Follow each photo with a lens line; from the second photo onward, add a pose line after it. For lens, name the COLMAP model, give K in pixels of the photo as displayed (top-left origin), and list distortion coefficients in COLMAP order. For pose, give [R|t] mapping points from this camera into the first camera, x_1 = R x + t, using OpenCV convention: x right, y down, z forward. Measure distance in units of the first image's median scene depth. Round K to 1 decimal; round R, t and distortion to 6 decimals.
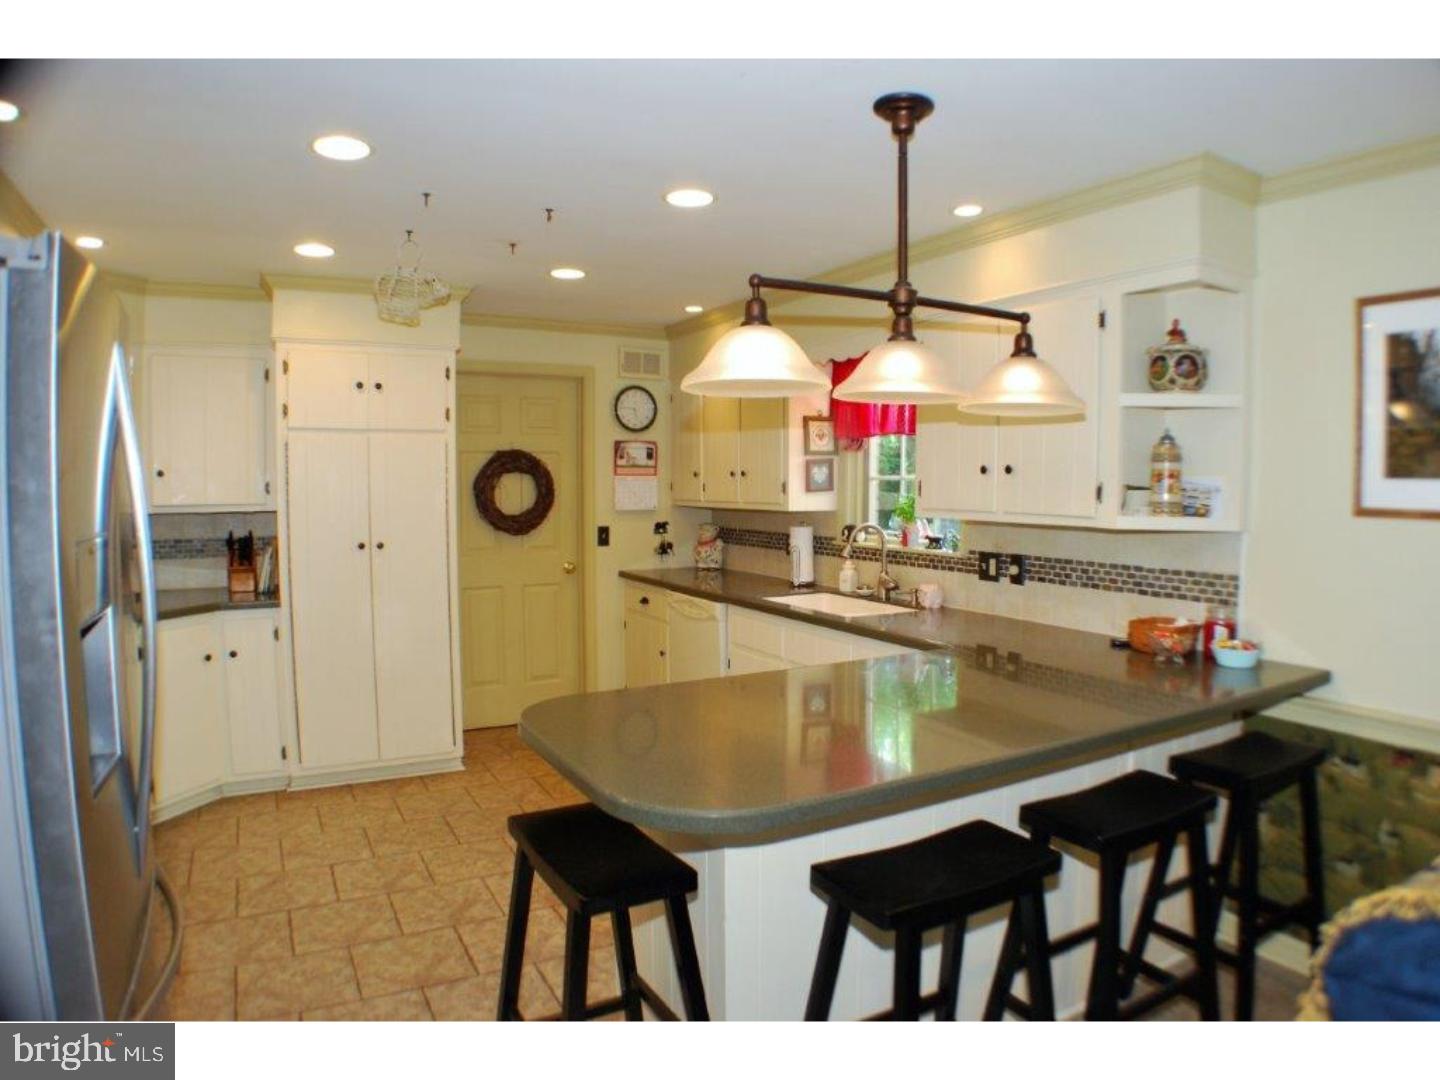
lens RADIAL K [[896.8, 0, 740.9], [0, 896.8, 536.1], [0, 0, 1]] dist [-0.164092, 0.045938]
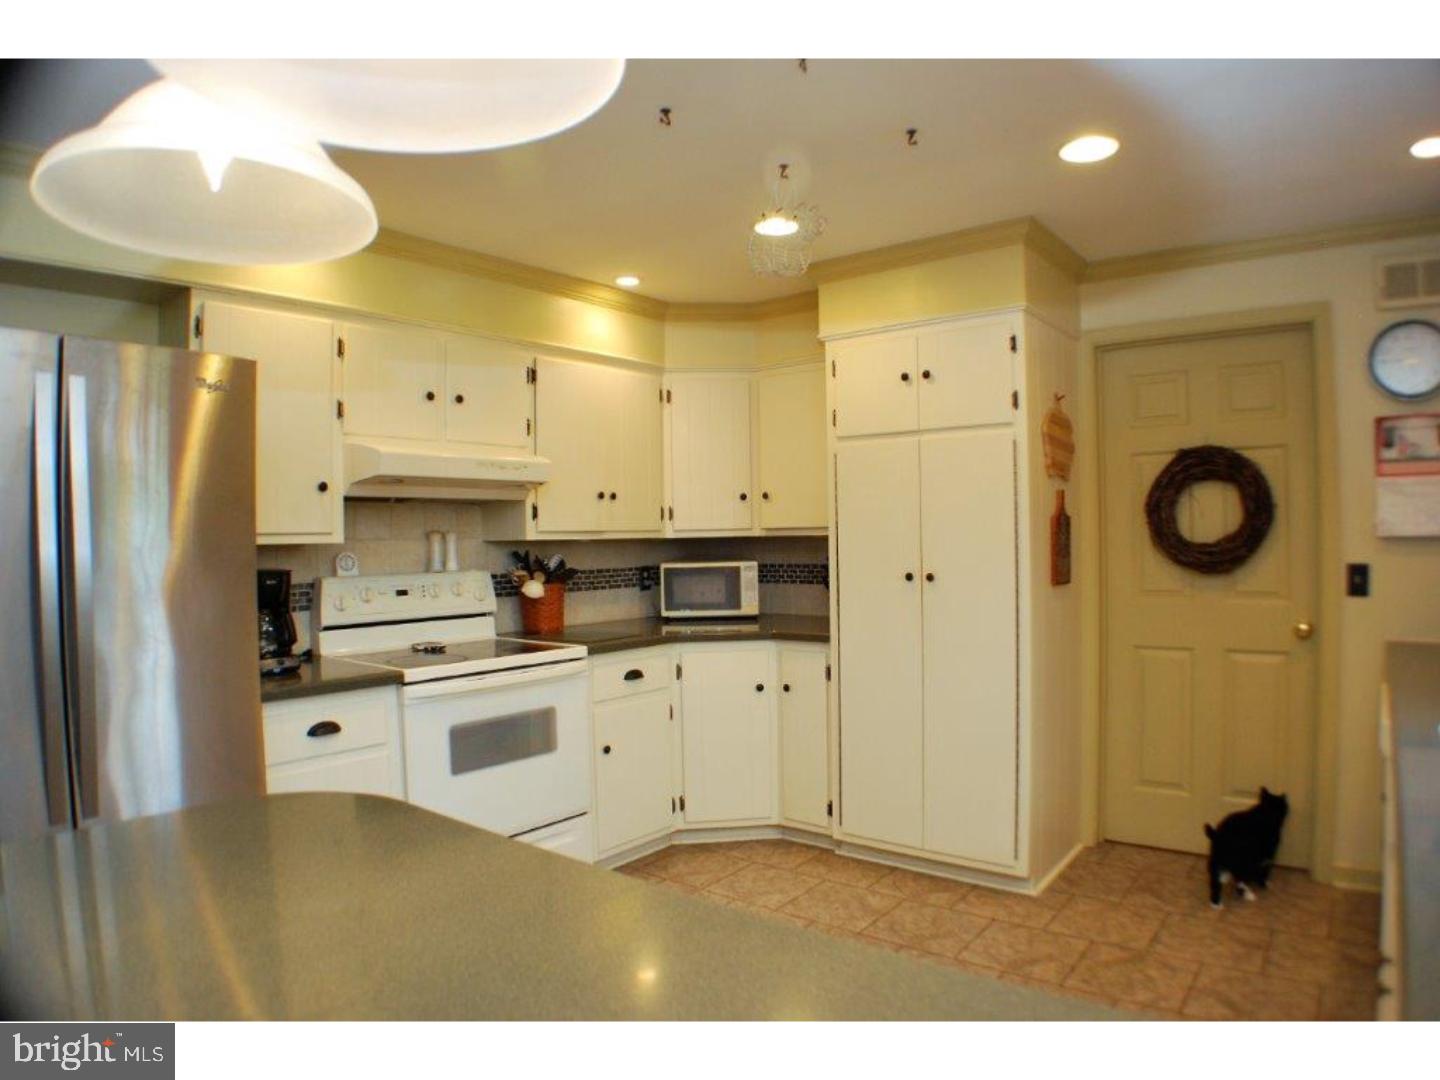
lens RADIAL K [[896.8, 0, 740.9], [0, 896.8, 536.1], [0, 0, 1]] dist [-0.164092, 0.045938]
pose [[0.380824, -0.006195, -0.924627, 0.251909], [-0.038163, 0.999020, -0.022411, -0.001545], [0.923860, 0.043821, 0.380214, 0.521910]]
